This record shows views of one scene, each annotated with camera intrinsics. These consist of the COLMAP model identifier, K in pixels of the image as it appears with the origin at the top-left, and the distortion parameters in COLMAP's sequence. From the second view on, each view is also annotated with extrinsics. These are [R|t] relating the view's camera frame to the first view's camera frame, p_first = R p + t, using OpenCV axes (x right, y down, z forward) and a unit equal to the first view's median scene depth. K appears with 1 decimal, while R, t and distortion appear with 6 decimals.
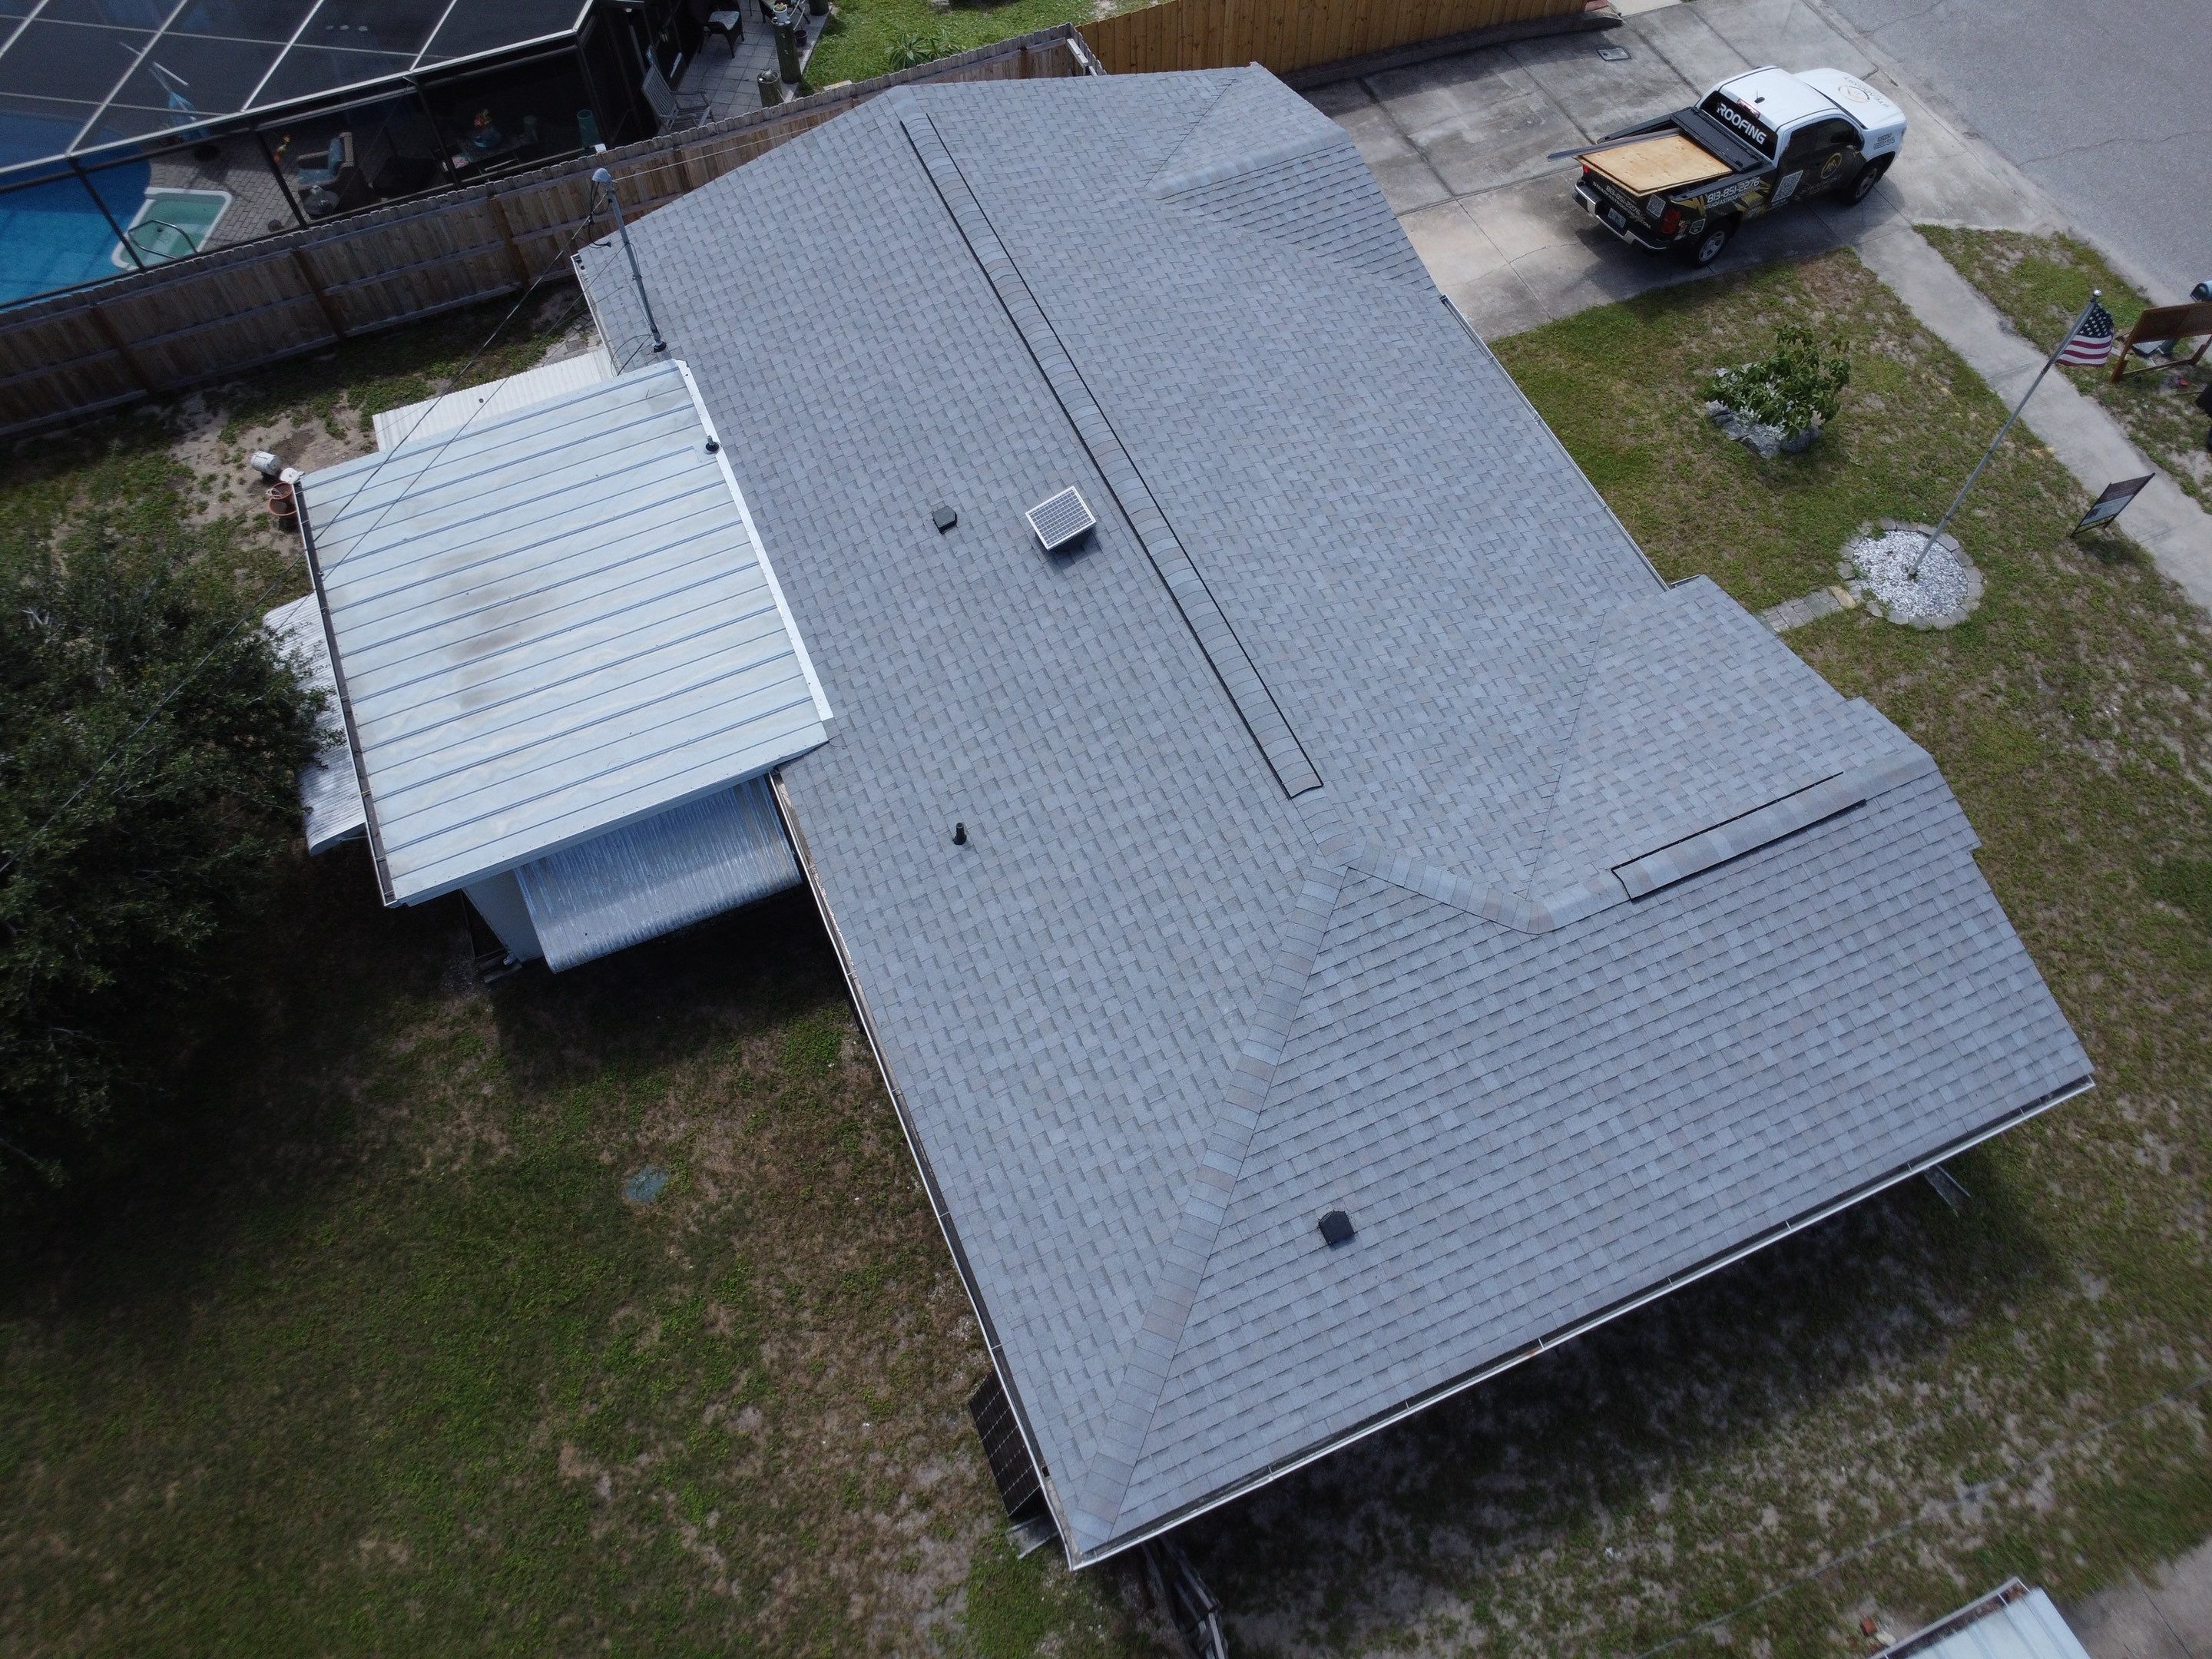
lens RADIAL K [[1597.1, 0, 1112.1], [0, 1597.1, 832.3], [0, 0, 1]] dist [-0.029995, 0.000158]
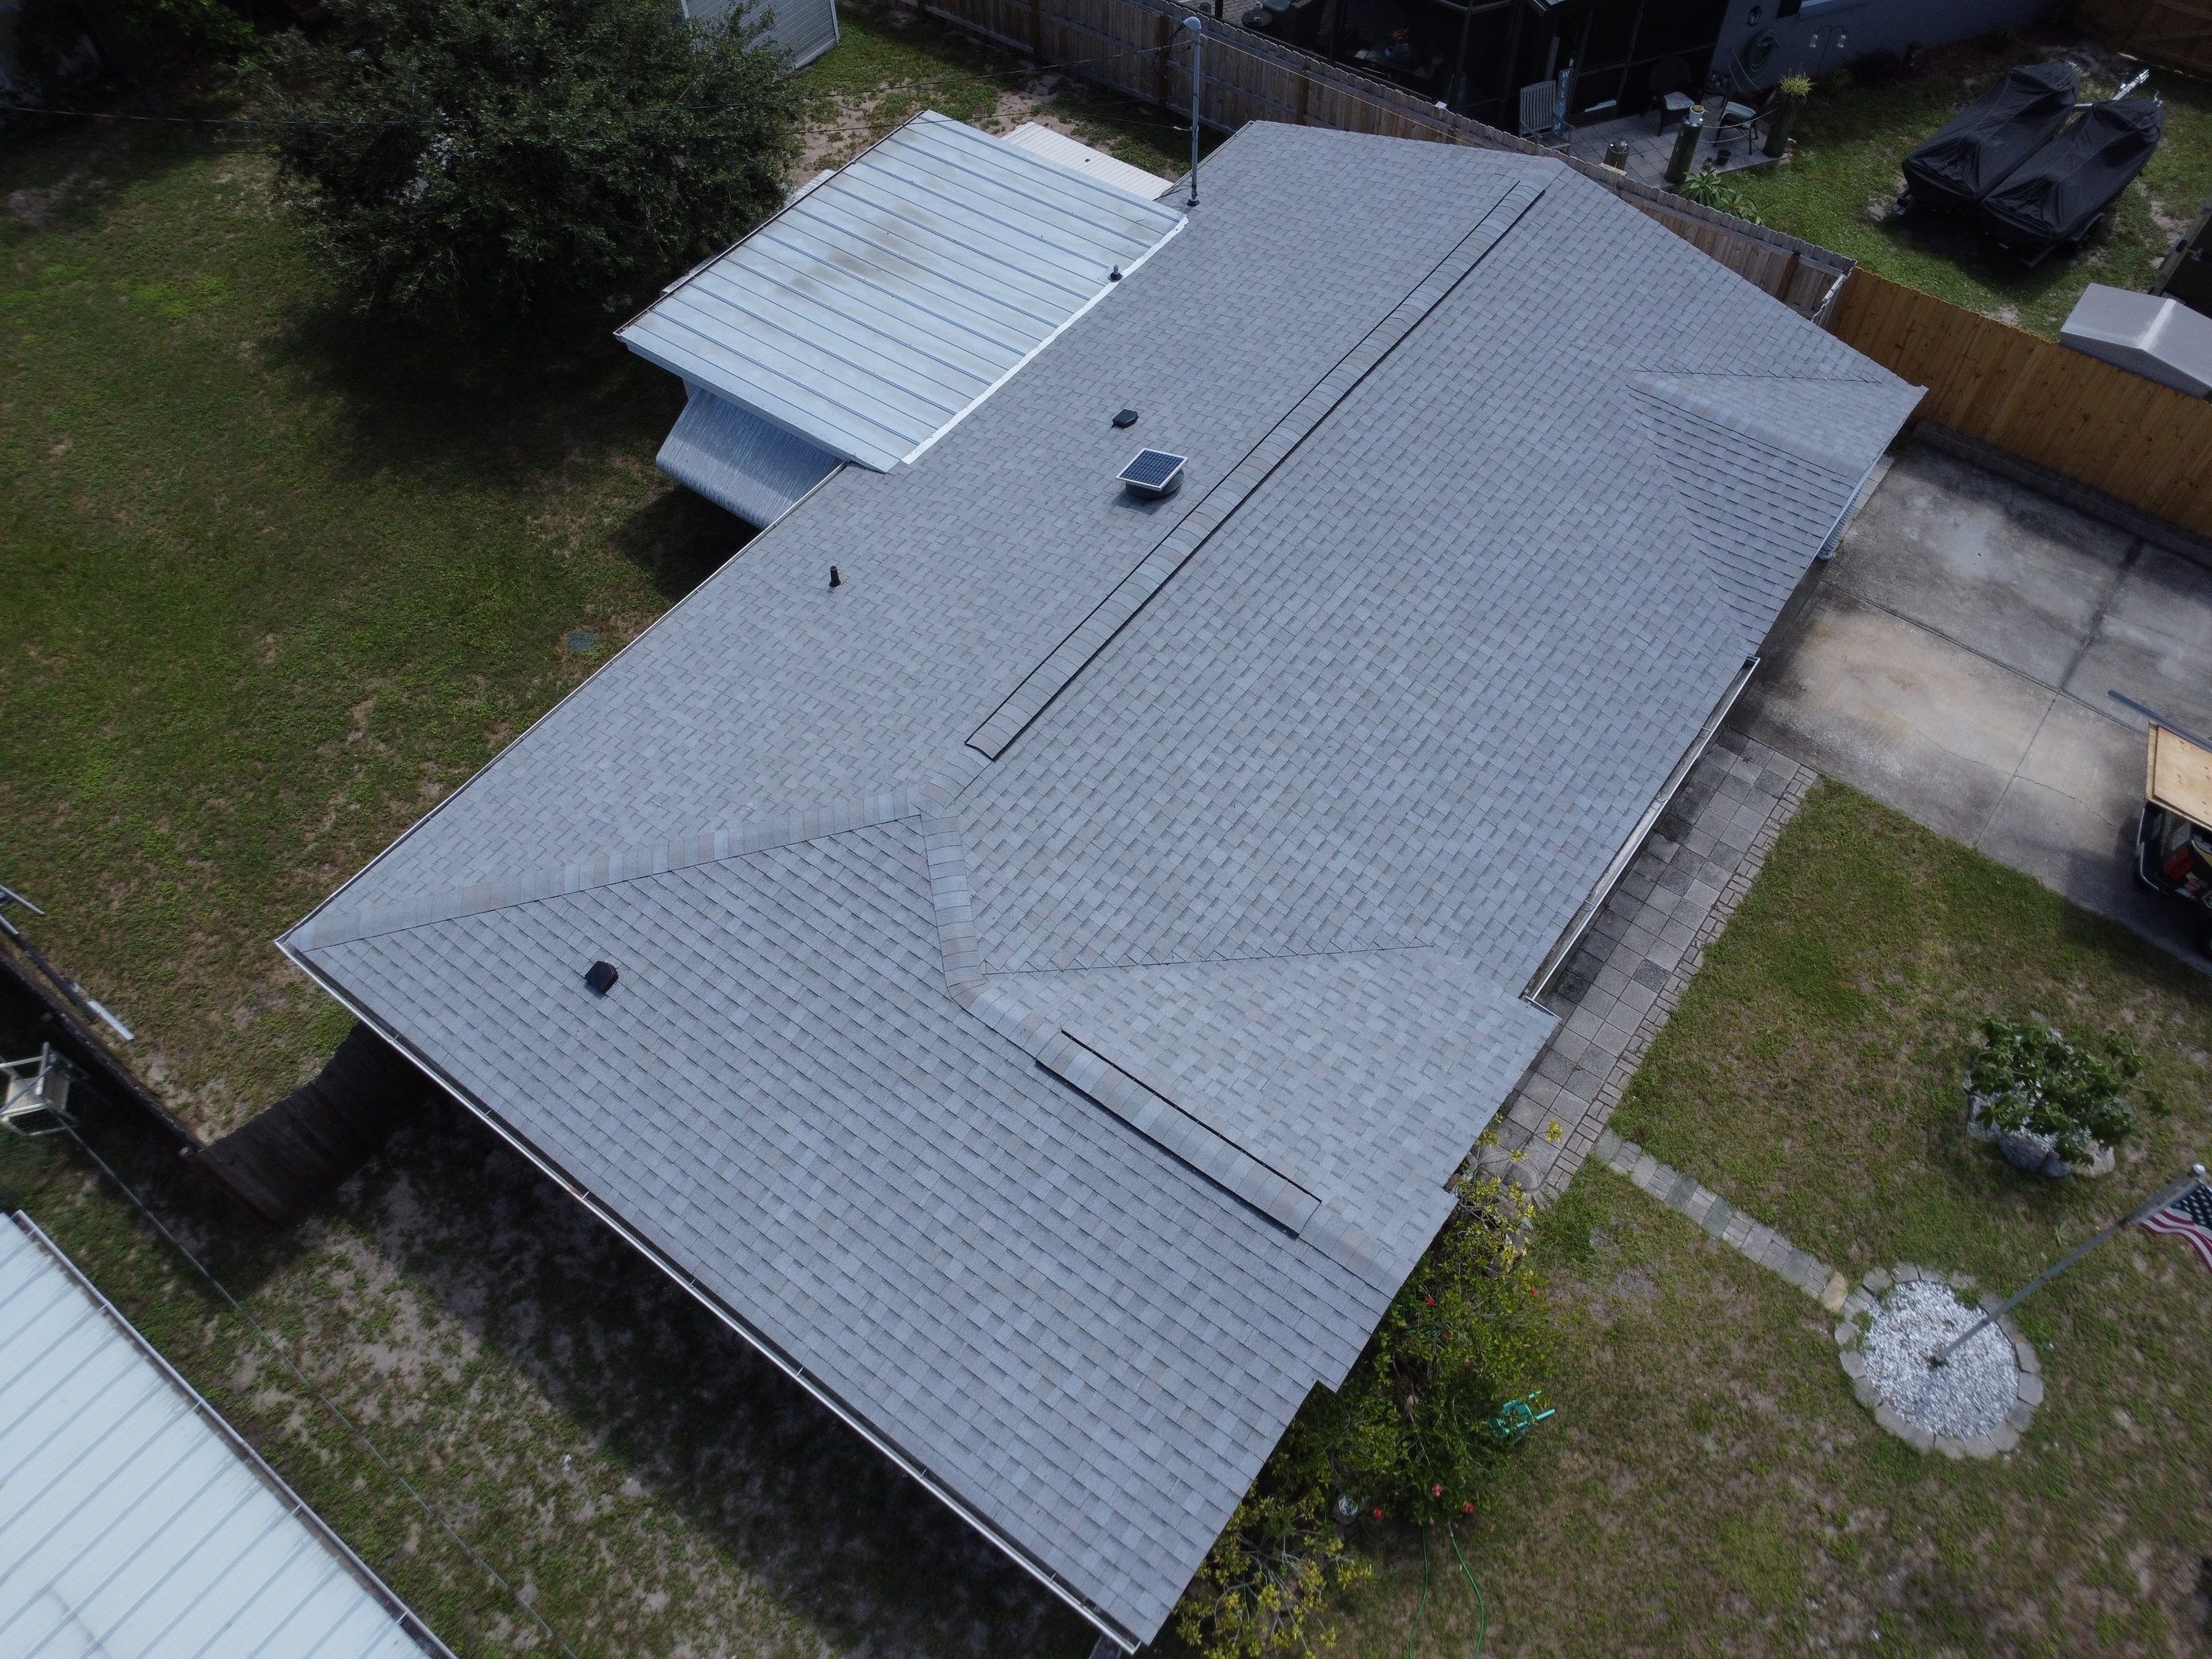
lens RADIAL K [[1597.1, 0, 1106.4], [0, 1597.1, 832.9], [0, 0, 1]] dist [-0.029995, 0.000158]
pose [[0.498910, 0.716145, -0.488083, 0.601210], [-0.740382, 0.644930, 0.189474, -0.211408], [0.450470, 0.266837, 0.851983, 0.169791]]
